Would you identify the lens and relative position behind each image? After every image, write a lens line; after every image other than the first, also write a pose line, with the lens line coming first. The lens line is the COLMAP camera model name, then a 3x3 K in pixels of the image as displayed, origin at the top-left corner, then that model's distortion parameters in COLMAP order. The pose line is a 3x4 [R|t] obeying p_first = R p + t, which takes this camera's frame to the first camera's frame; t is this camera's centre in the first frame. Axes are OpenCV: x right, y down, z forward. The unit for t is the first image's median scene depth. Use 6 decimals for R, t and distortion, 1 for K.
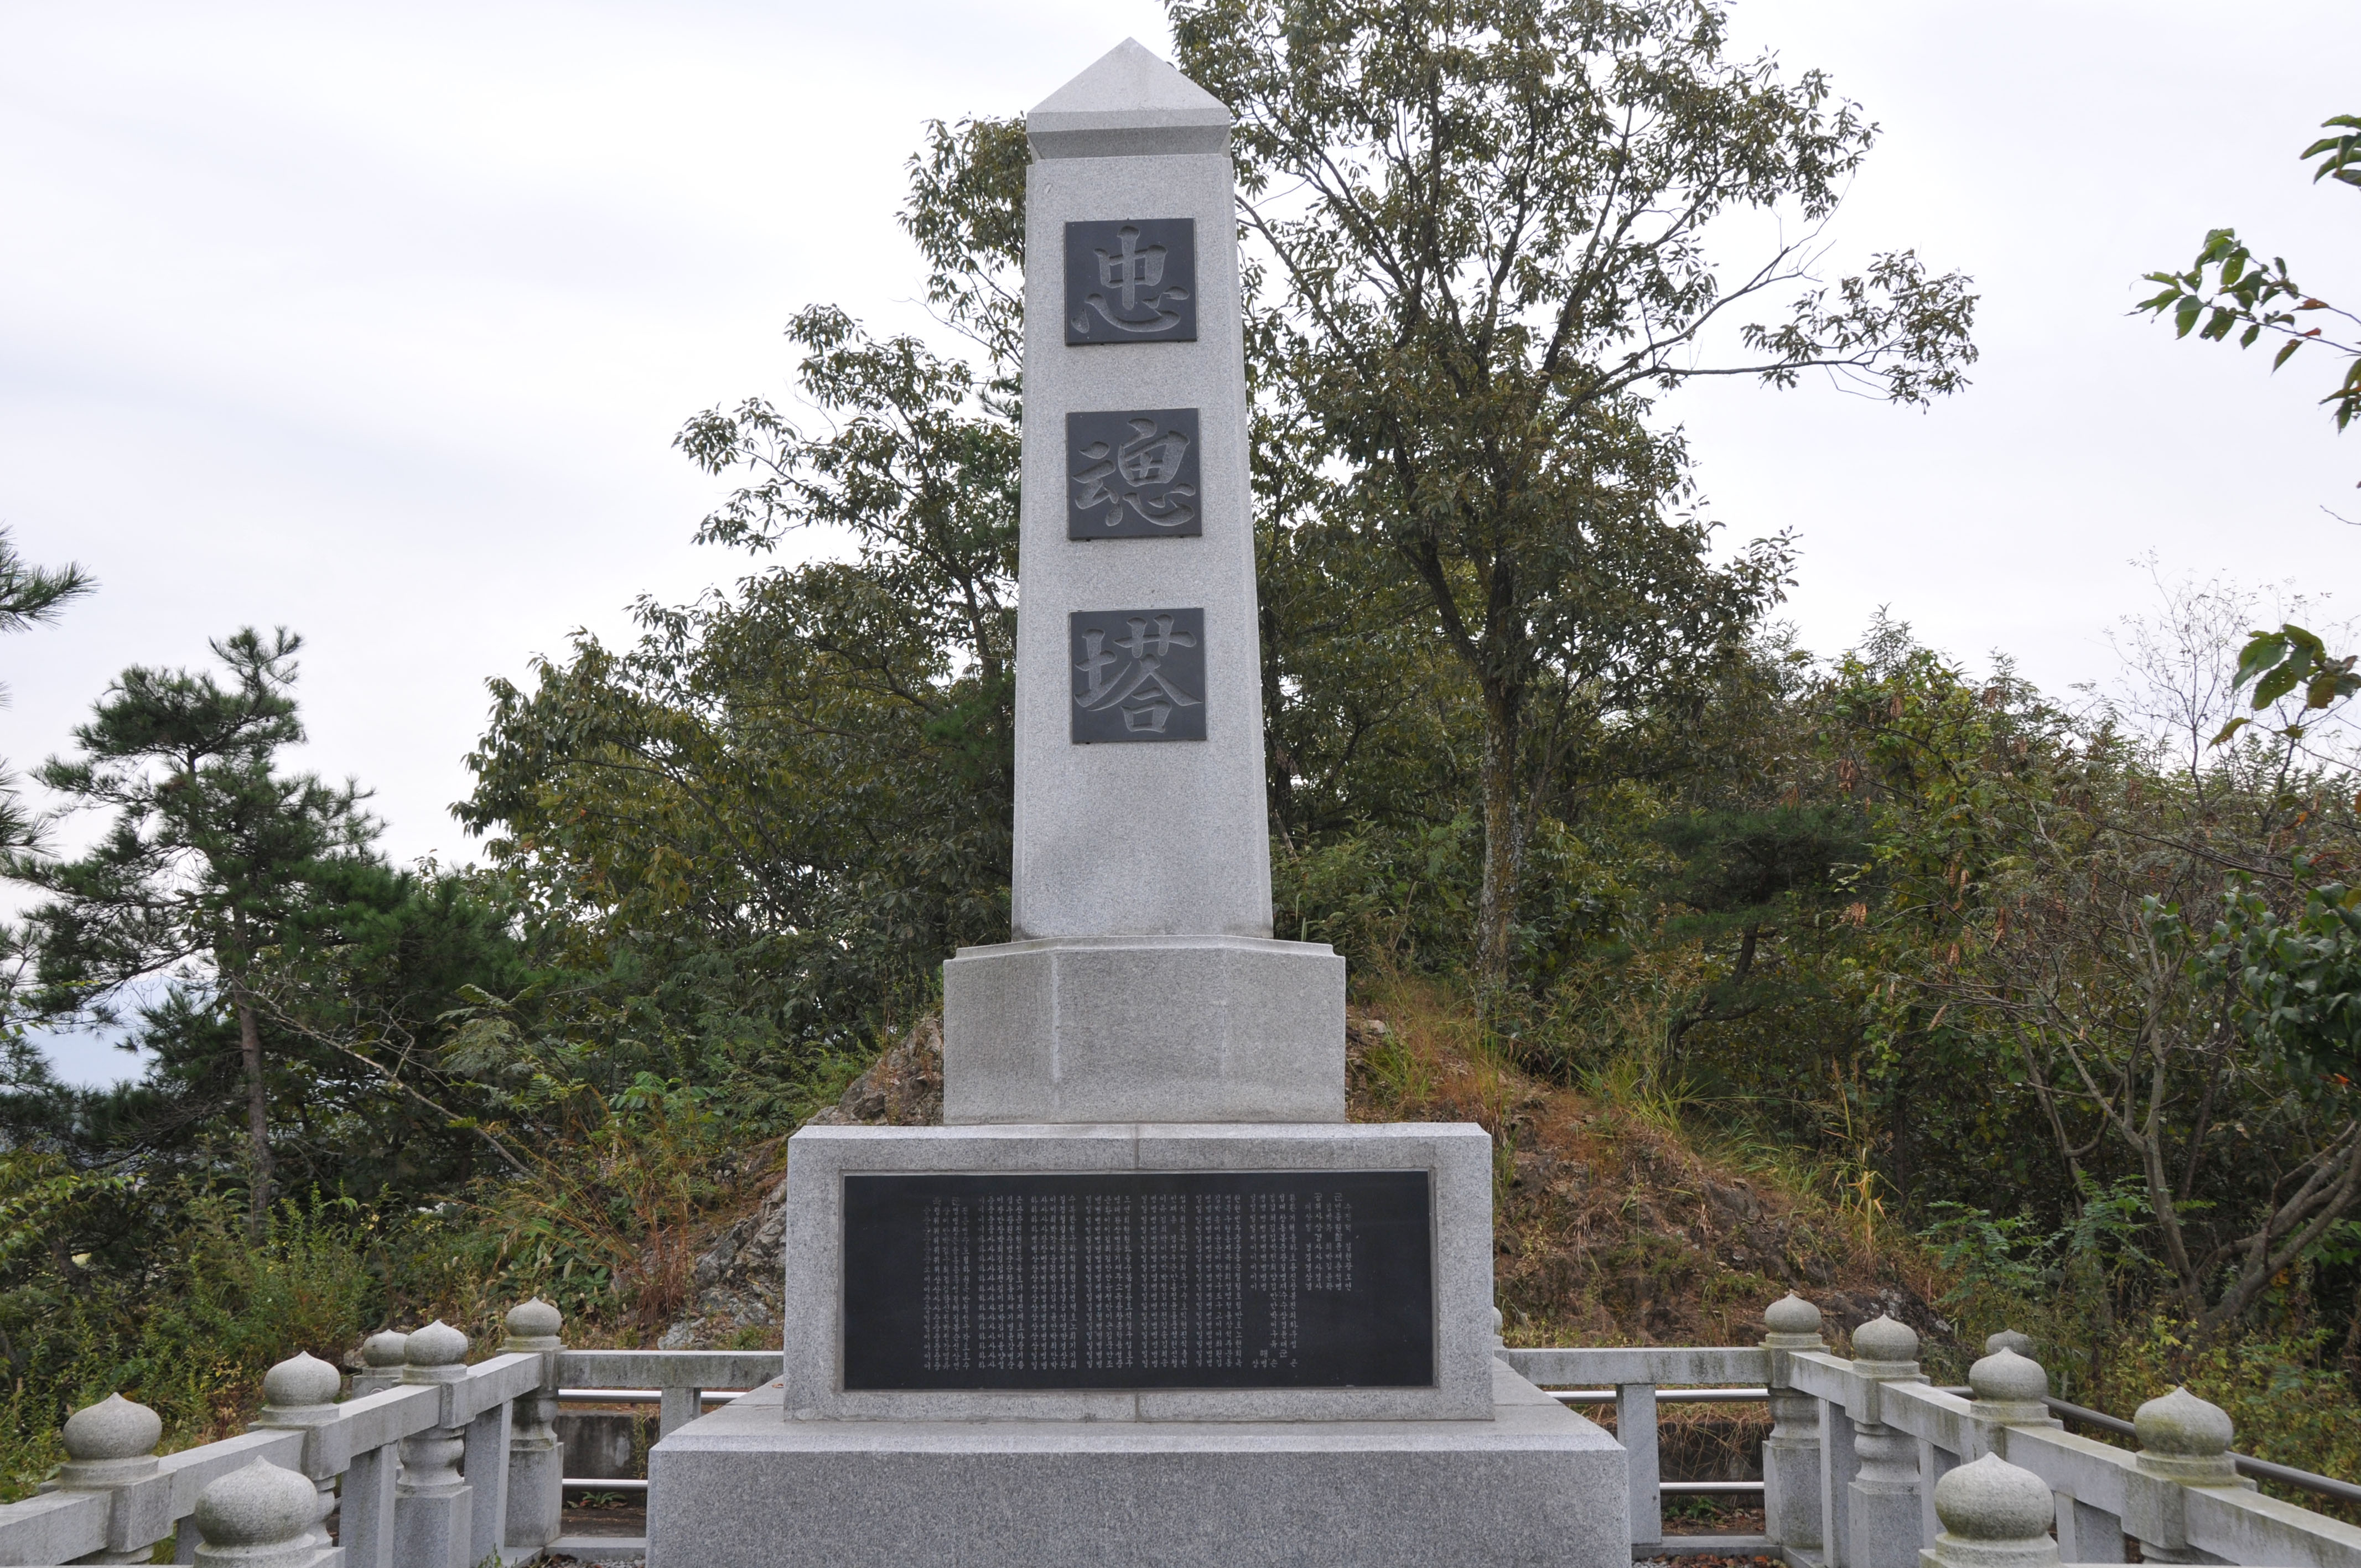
lens RADIAL K [[2213.1, 0, 1180.5], [0, 2213.1, 784.0], [0, 0, 1]] dist [-0.011040, 0.005790]
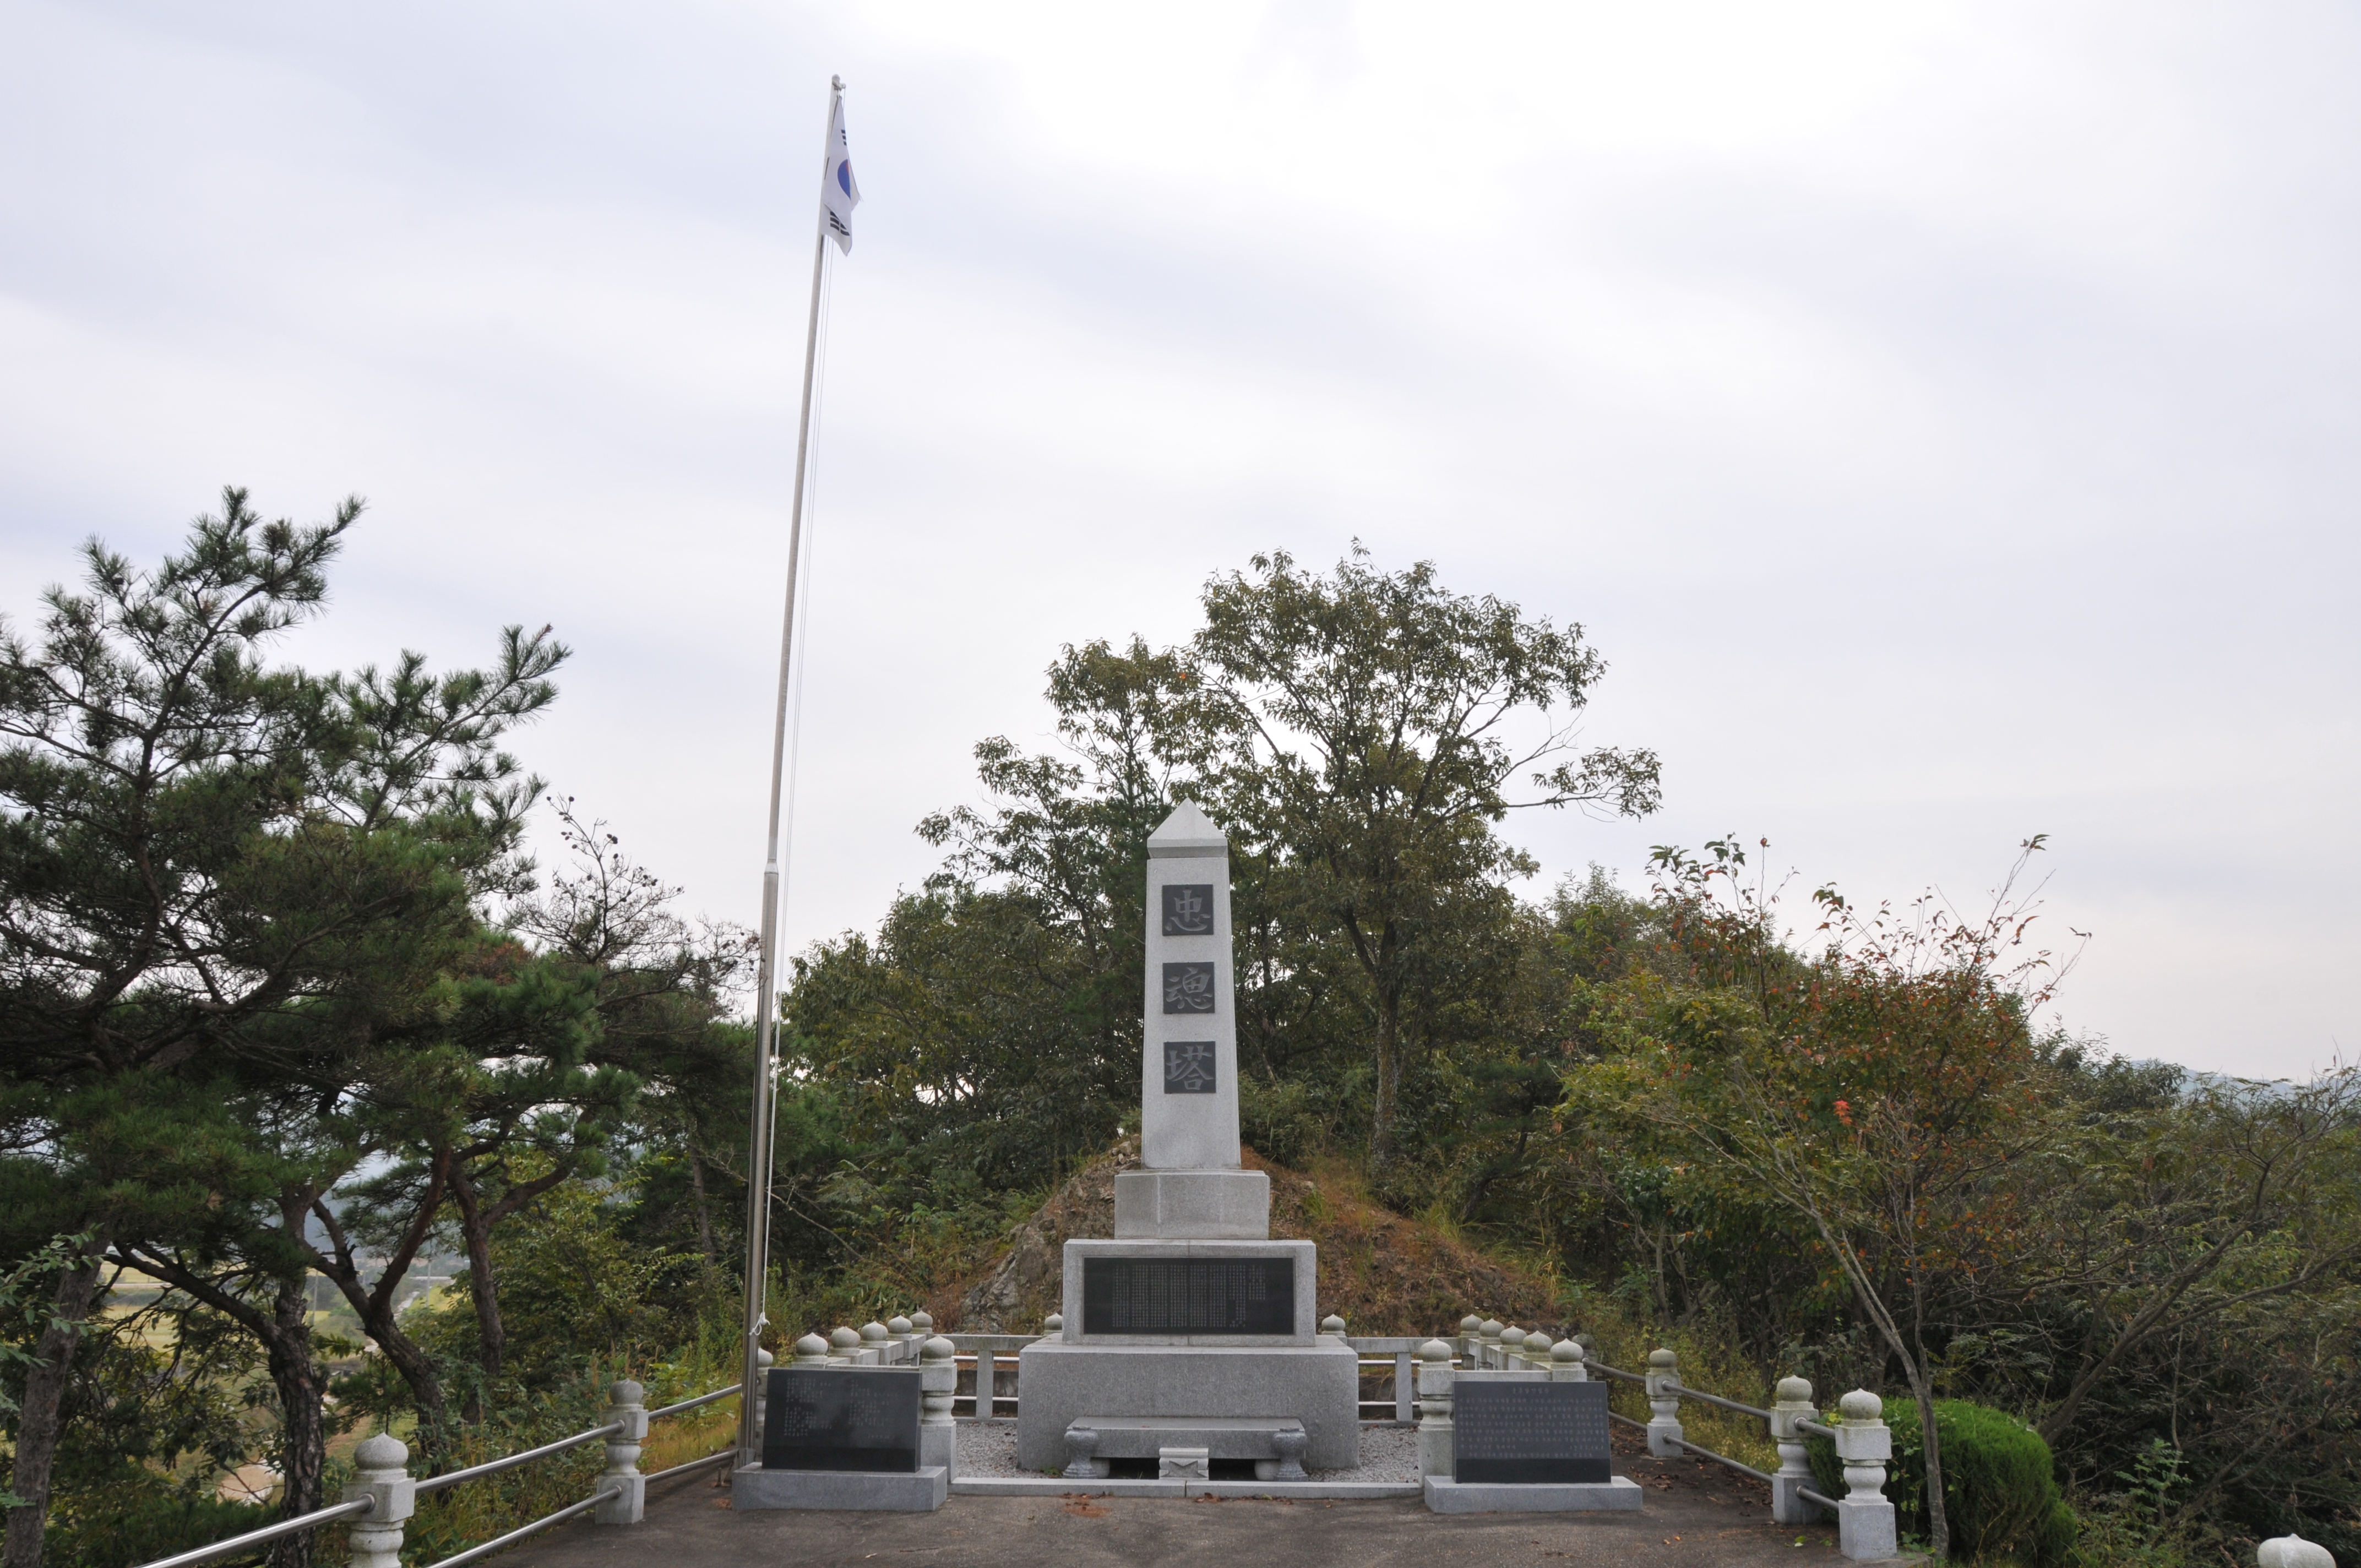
lens RADIAL K [[1850.9, 0, 1185.8], [0, 1850.9, 827.4], [0, 0, 1]] dist [-0.088383, -0.001681]
pose [[0.999885, 0.007059, -0.013459, 0.003766], [-0.007856, 0.998163, -0.060069, -0.225312], [0.013010, 0.060168, 0.998103, -1.347580]]
